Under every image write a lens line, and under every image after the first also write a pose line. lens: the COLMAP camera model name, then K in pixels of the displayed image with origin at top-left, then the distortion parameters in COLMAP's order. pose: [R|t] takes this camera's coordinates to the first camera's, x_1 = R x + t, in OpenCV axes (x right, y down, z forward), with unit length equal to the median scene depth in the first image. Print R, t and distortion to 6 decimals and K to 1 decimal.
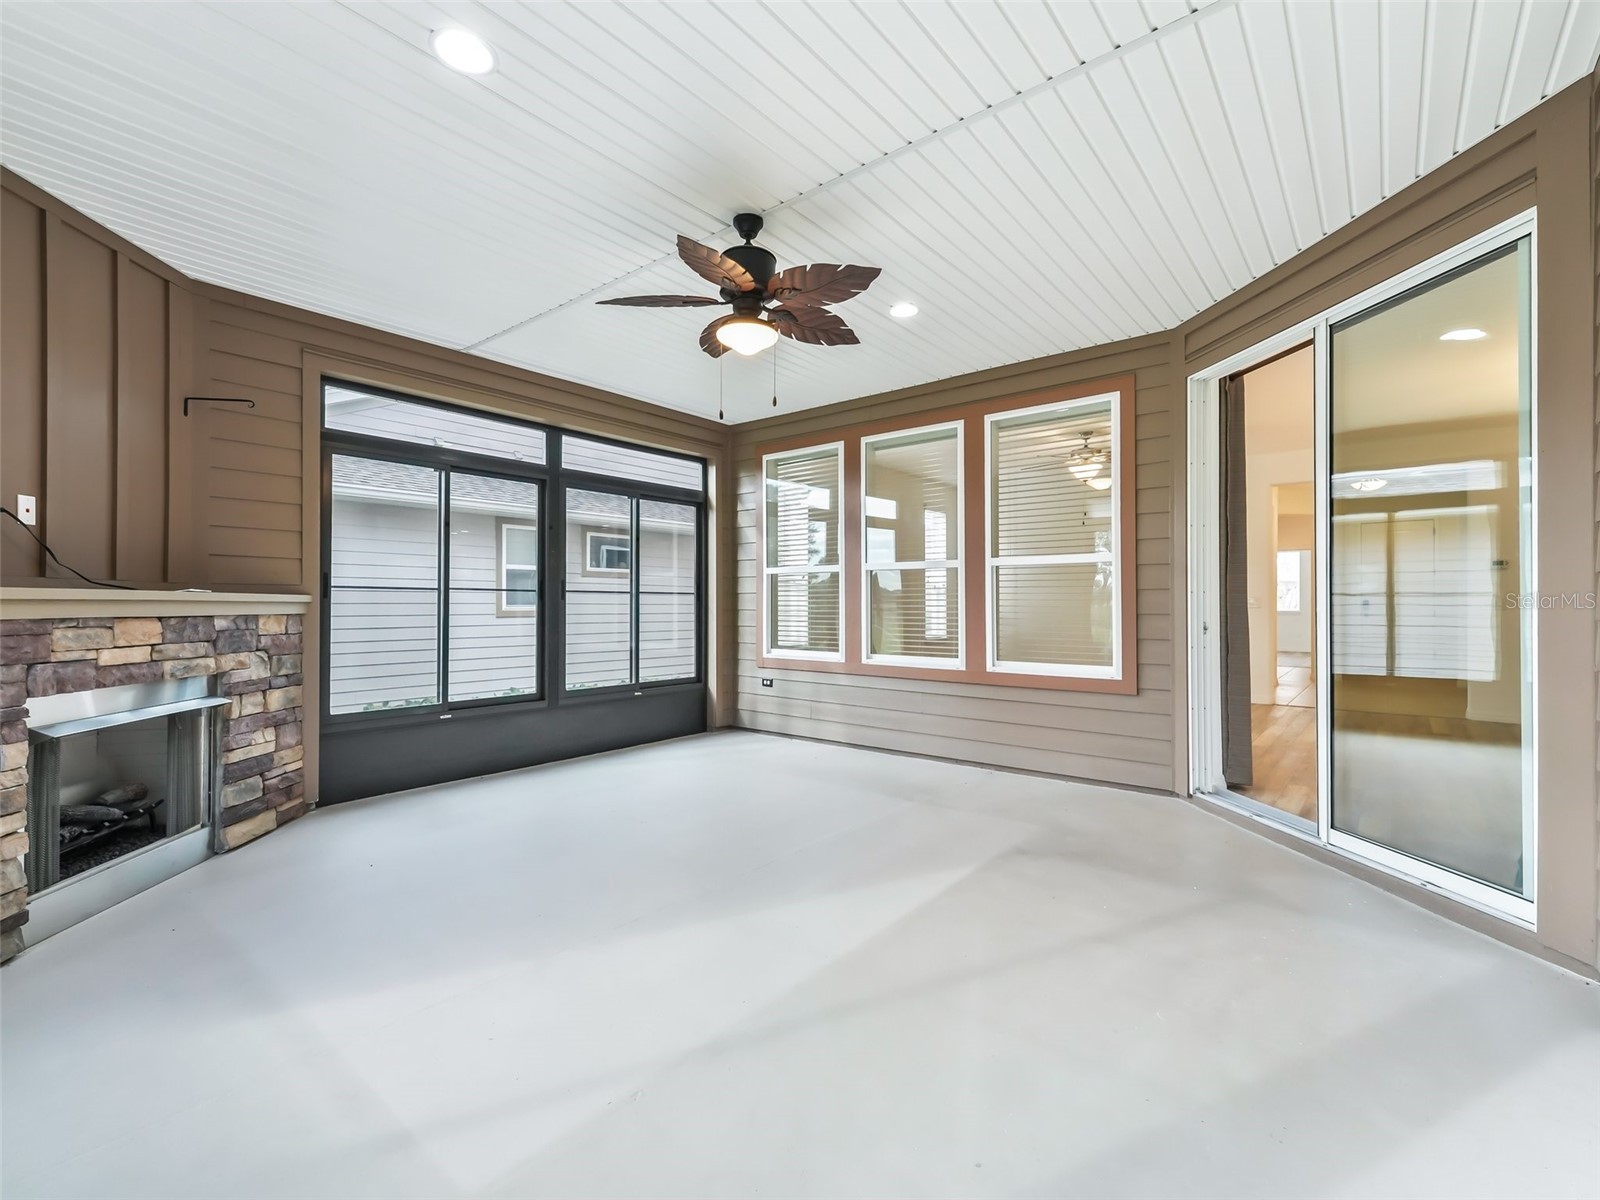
lens RADIAL K [[730.9, 0, 799.8], [0, 730.9, 599.5], [0, 0, 1]] dist [0.014943, -0.004719]
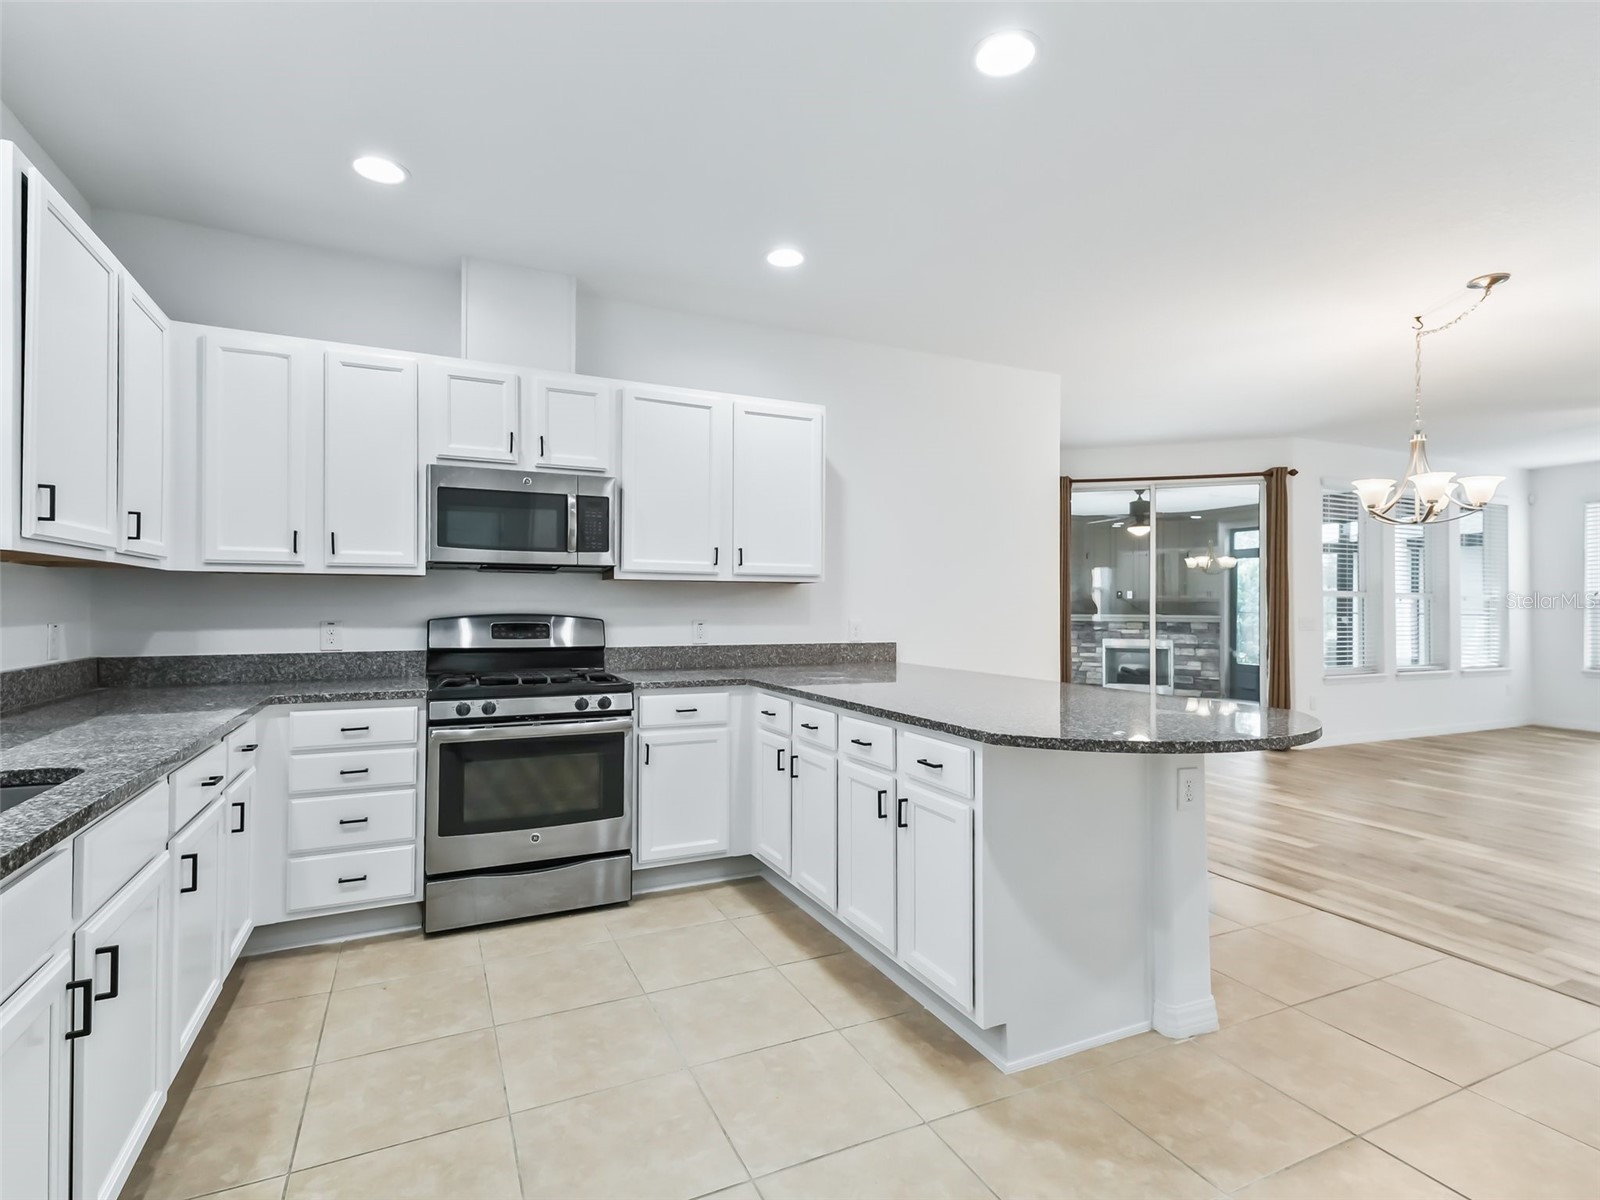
lens RADIAL K [[797.2, 0, 777.1], [0, 797.2, 599.8], [0, 0, 1]] dist [0.037100, -0.003864]
pose [[-0.446078, -0.014533, -0.894876, 2.830184], [0.000641, 0.999863, -0.016557, -0.015954], [0.894994, -0.007959, -0.446008, 0.931212]]
